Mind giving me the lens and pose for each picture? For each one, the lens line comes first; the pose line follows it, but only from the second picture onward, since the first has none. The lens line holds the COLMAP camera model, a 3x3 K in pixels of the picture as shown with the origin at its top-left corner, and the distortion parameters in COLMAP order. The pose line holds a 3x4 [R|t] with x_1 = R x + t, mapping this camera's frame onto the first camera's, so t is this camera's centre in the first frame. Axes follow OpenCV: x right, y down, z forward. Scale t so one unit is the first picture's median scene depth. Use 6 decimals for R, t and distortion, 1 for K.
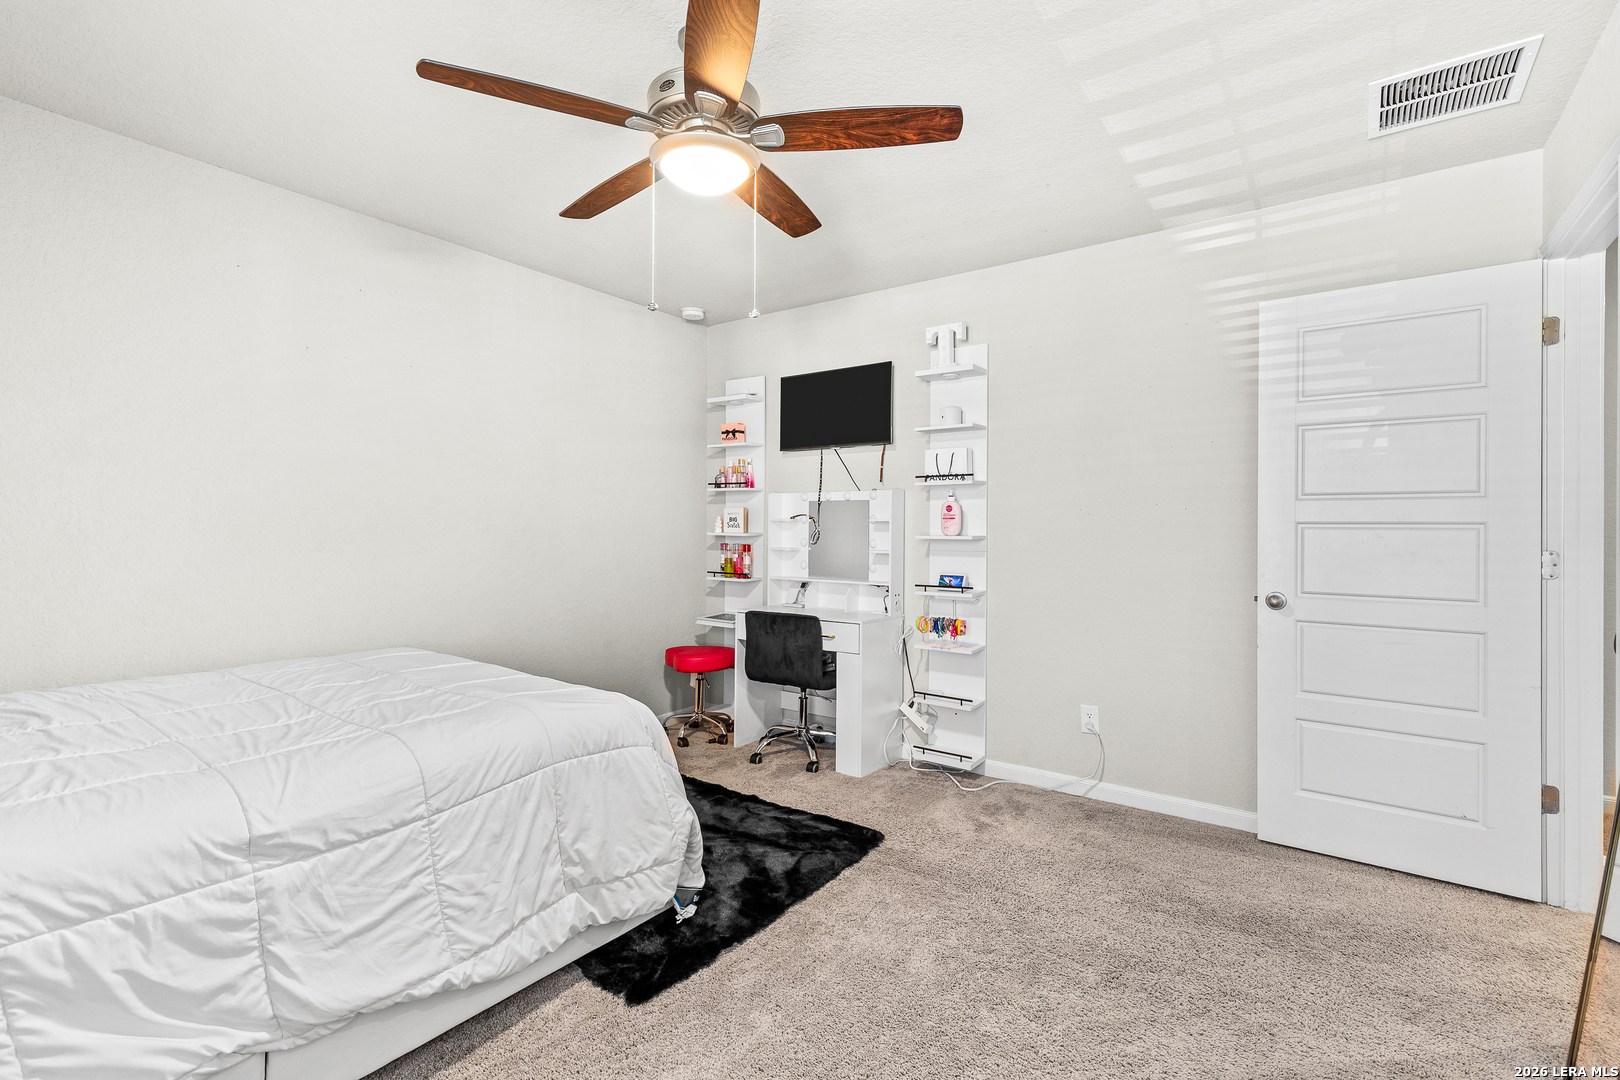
lens RADIAL K [[737.9, 0, 805.3], [0, 737.9, 535.8], [0, 0, 1]] dist [0.000068, -0.000095]
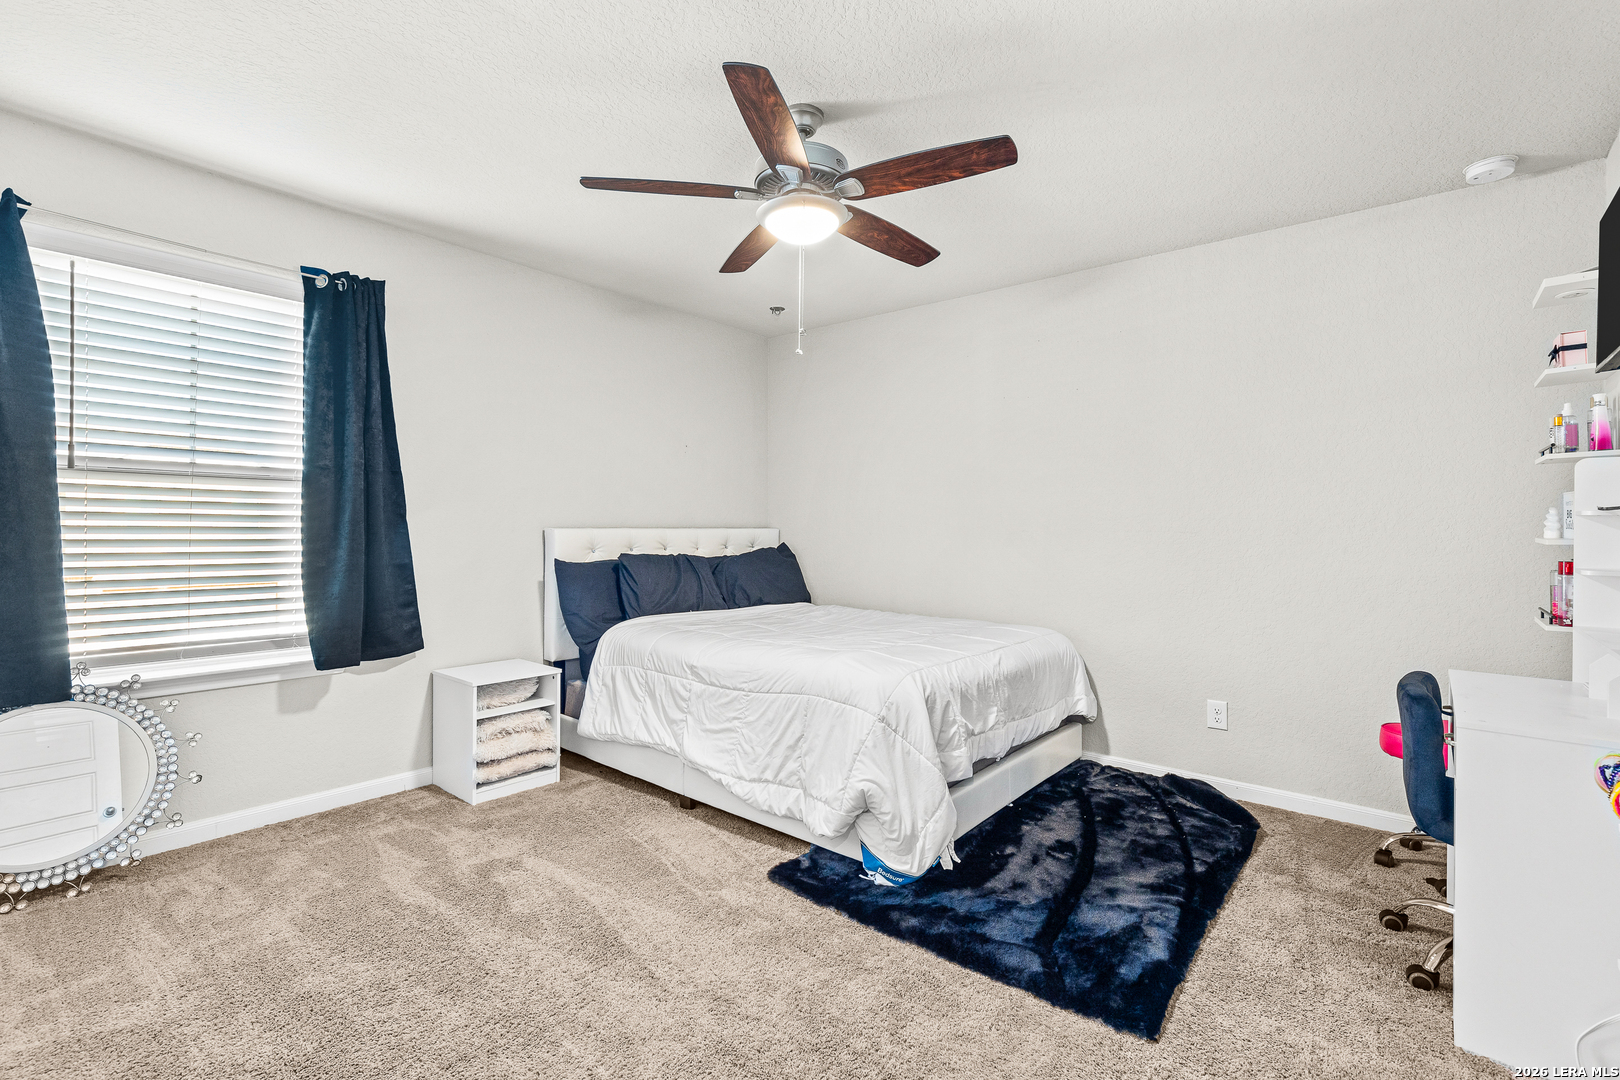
lens RADIAL K [[737.9, 0, 811.6], [0, 737.9, 530.2], [0, 0, 1]] dist [0.000068, -0.000095]
pose [[-0.063484, 0.008387, -0.997948, 1.155654], [-0.014050, 0.999858, 0.009297, -0.017078], [0.997884, 0.014612, -0.063357, 1.197589]]
